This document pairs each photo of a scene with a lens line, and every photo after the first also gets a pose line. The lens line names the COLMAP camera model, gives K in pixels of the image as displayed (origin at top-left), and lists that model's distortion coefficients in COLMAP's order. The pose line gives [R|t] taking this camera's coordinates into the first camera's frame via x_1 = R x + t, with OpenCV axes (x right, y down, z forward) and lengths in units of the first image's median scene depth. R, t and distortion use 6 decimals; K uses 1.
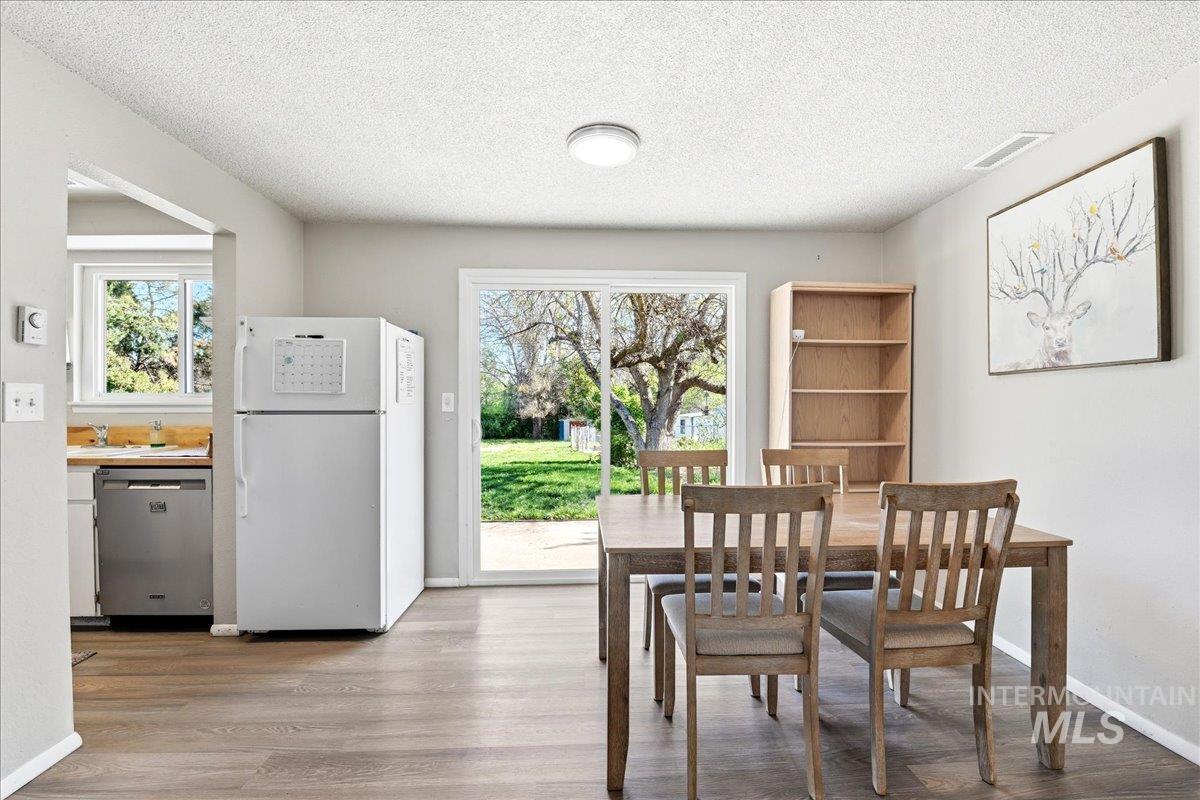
lens RADIAL K [[523.3, 0, 600.7], [0, 523.3, 407.3], [0, 0, 1]] dist [-0.010802, -0.006884]
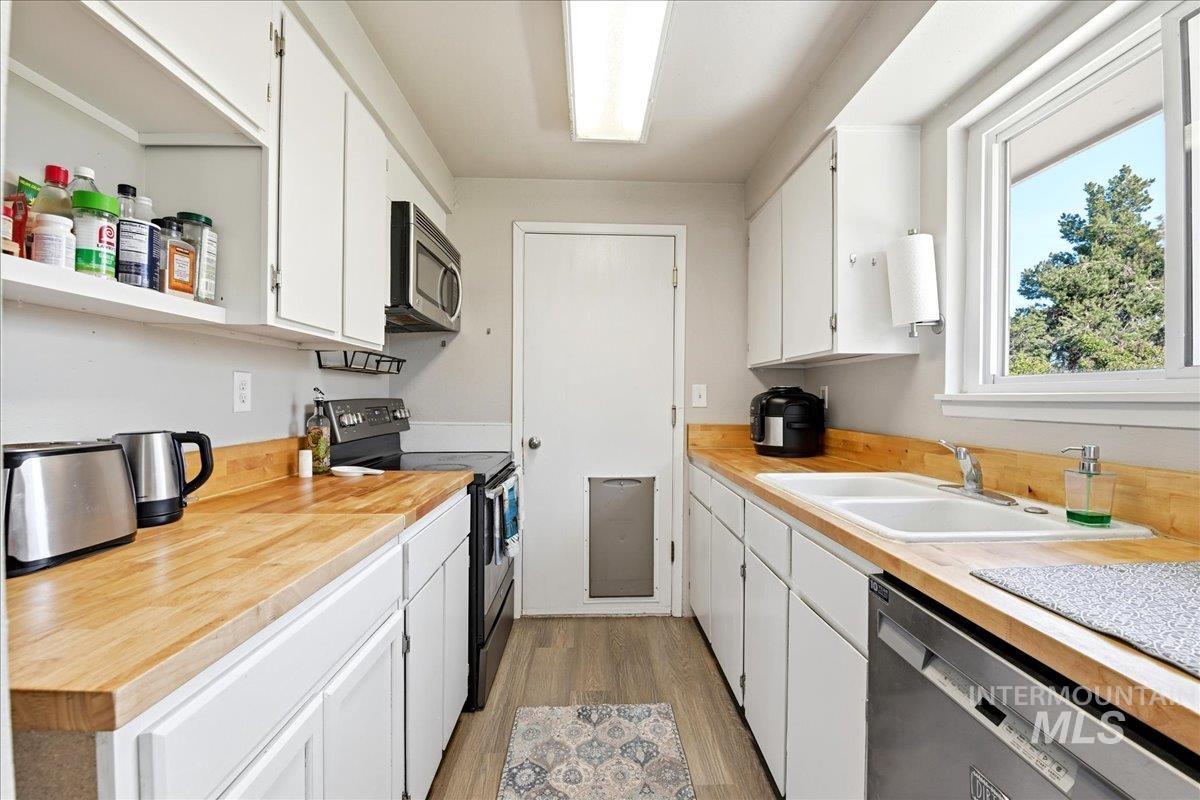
lens RADIAL K [[523.3, 0, 604.7], [0, 523.3, 398.7], [0, 0, 1]] dist [-0.010802, -0.006884]
pose [[-0.015125, 0.001690, -0.999884, -0.495151], [-0.015173, 0.999883, 0.001919, -0.002163], [0.999770, 0.015200, -0.015097, 0.666257]]
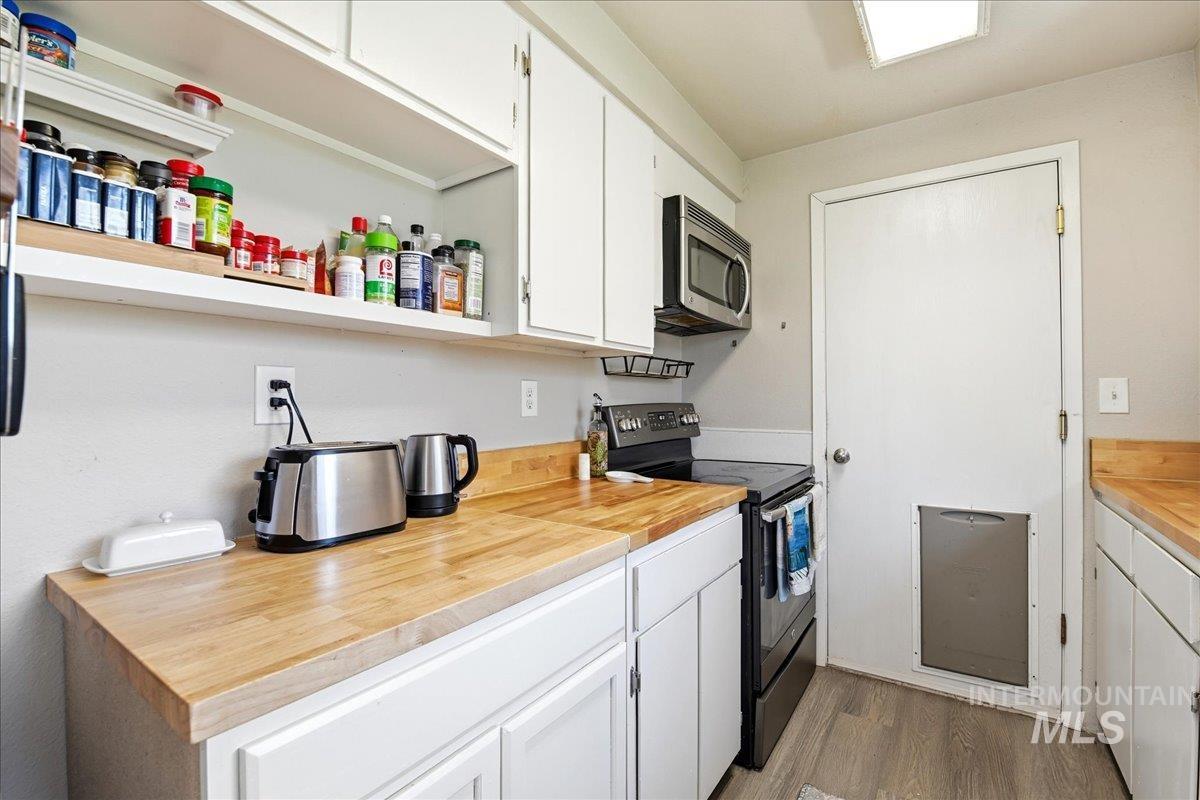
lens RADIAL K [[523.3, 0, 601.6], [0, 523.3, 395.1], [0, 0, 1]] dist [-0.010802, -0.006884]
pose [[-0.604352, -0.007472, -0.796683, -0.597436], [-0.003292, 0.999971, -0.006881, -0.002576], [0.796711, -0.001536, -0.604359, 0.706522]]
